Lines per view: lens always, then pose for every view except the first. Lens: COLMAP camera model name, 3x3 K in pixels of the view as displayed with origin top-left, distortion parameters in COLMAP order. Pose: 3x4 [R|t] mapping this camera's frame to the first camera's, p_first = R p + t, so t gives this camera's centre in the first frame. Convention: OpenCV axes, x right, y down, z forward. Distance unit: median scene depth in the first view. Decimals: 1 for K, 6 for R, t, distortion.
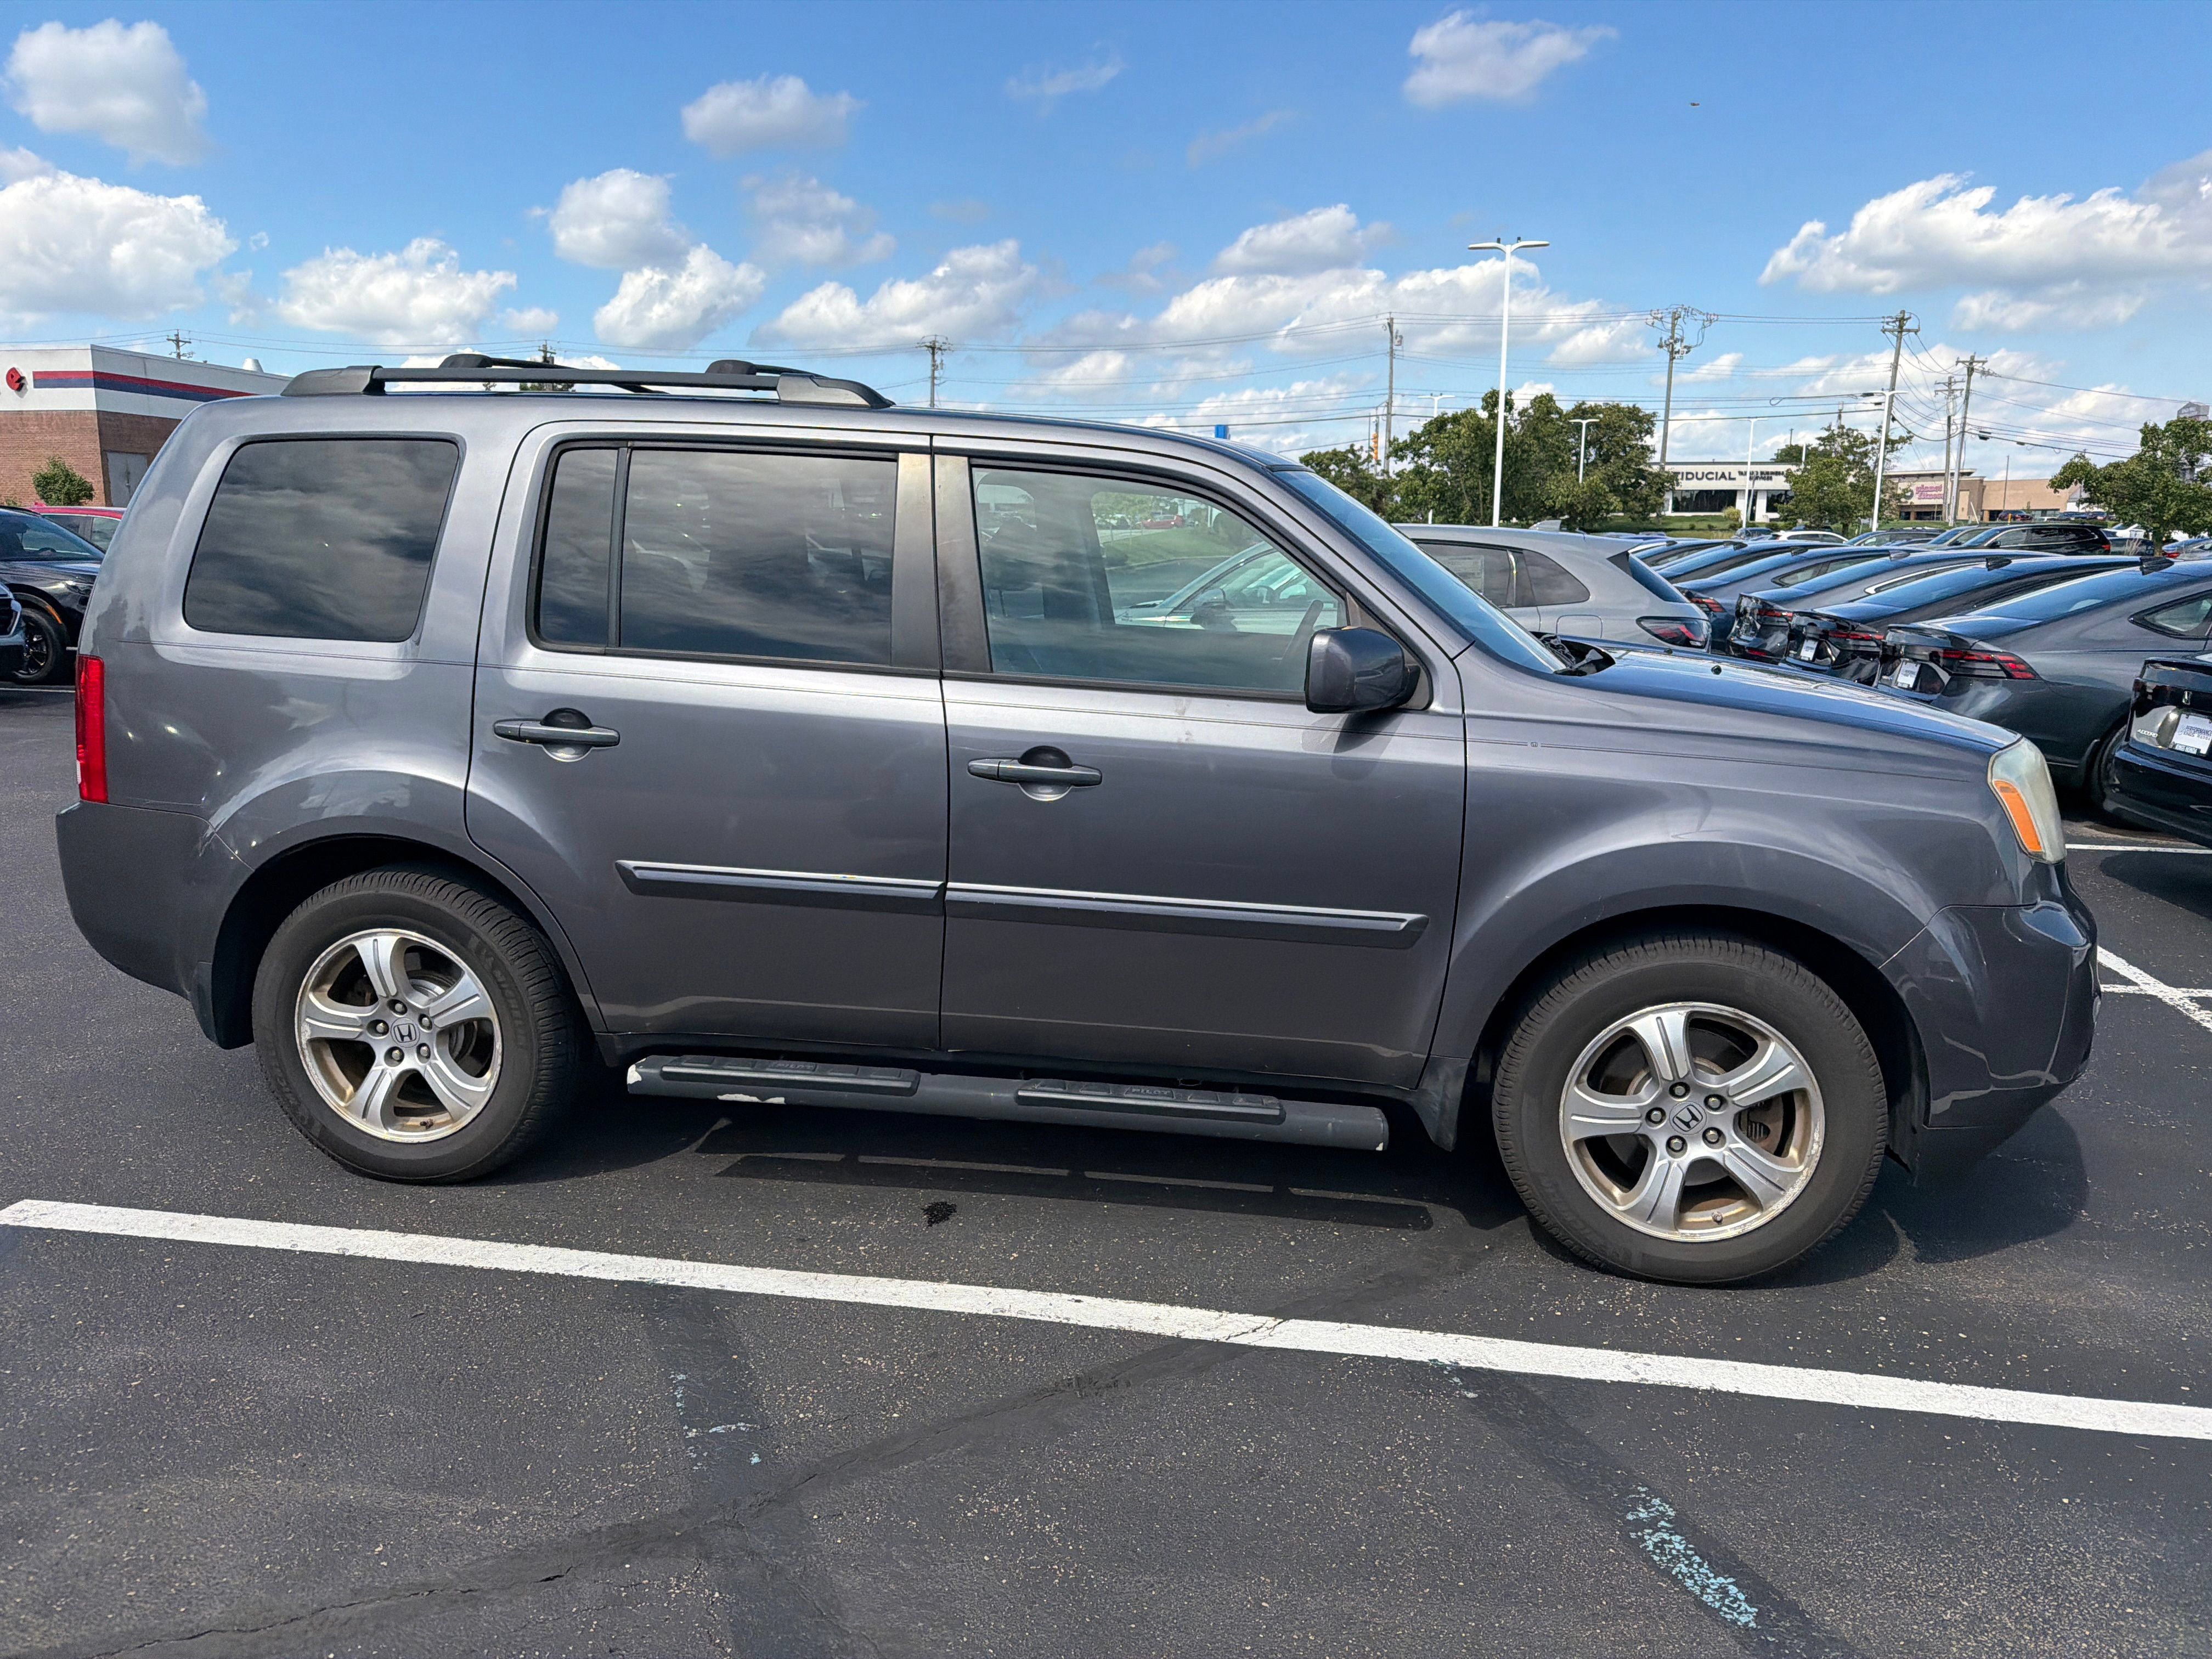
lens RADIAL K [[1562.4, 0, 1110.6], [0, 1562.4, 820.0], [0, 0, 1]] dist [0.024534, -0.030705]
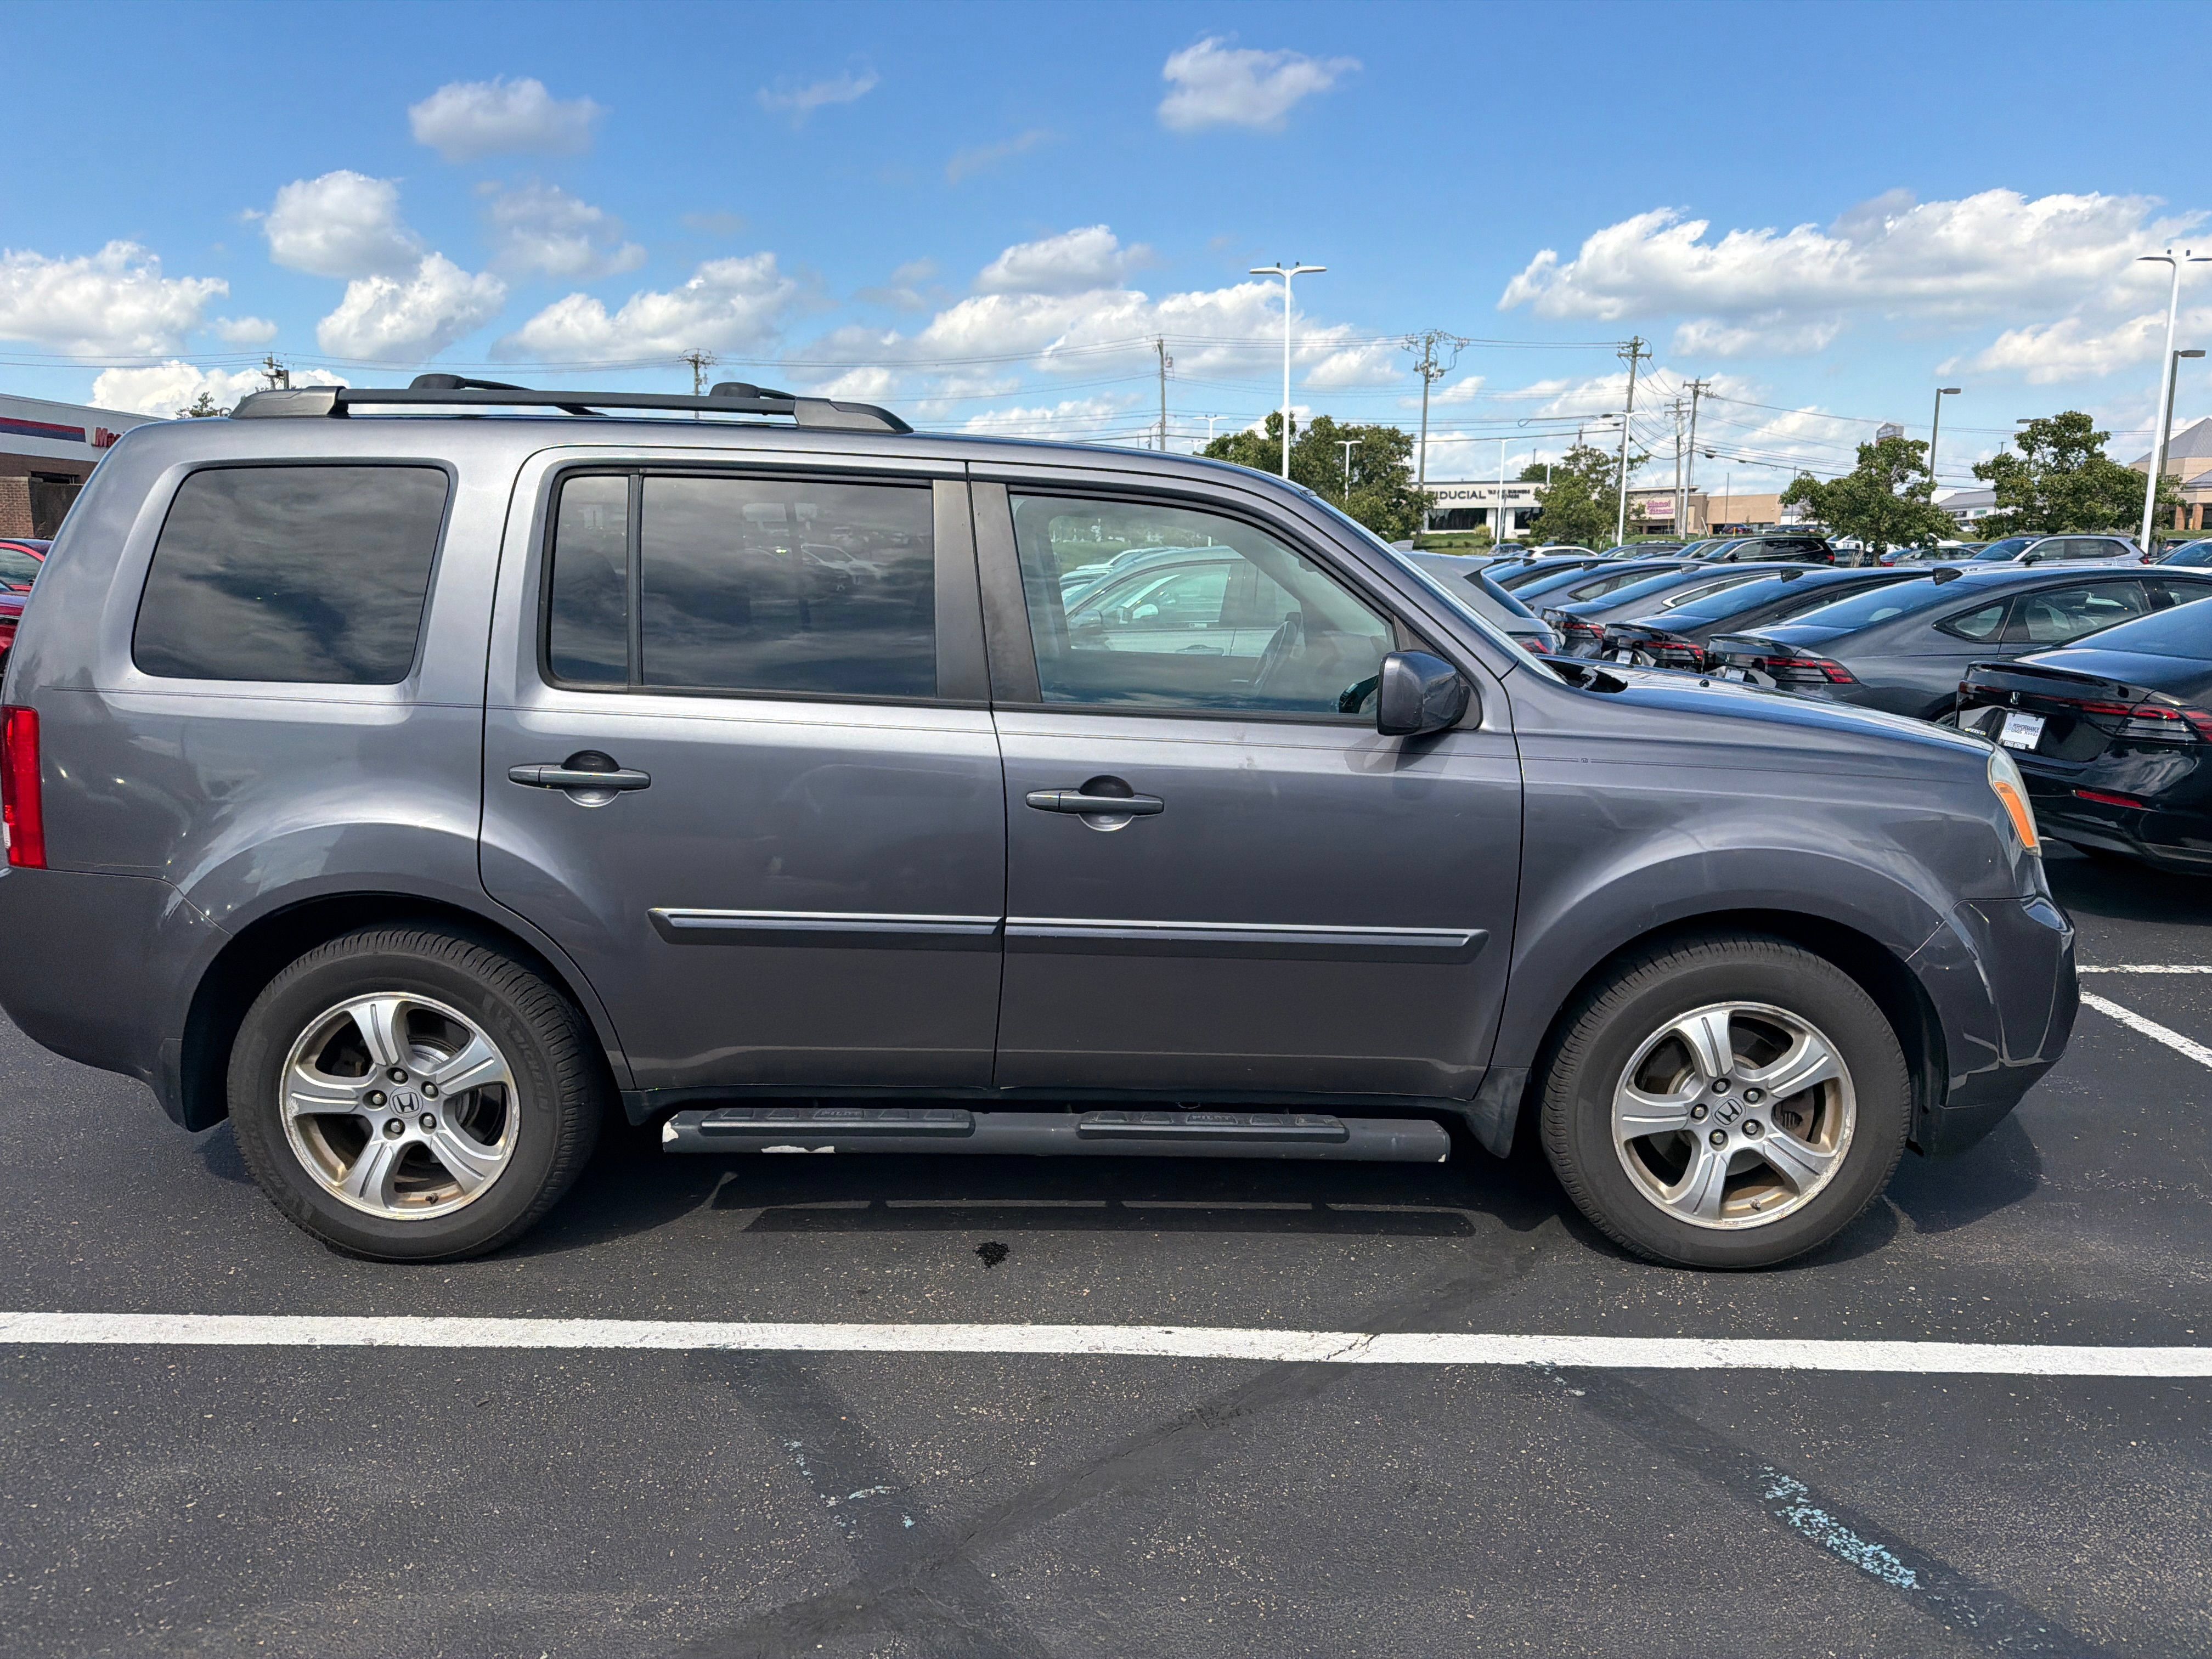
lens RADIAL K [[1562.8, 0, 1113.8], [0, 1562.8, 840.8], [0, 0, 1]] dist [0.026269, -0.034229]
pose [[0.989321, -0.035123, 0.141457, -0.174144], [0.034927, 0.999382, 0.003865, -0.009450], [-0.141505, 0.001117, 0.989937, 0.017860]]
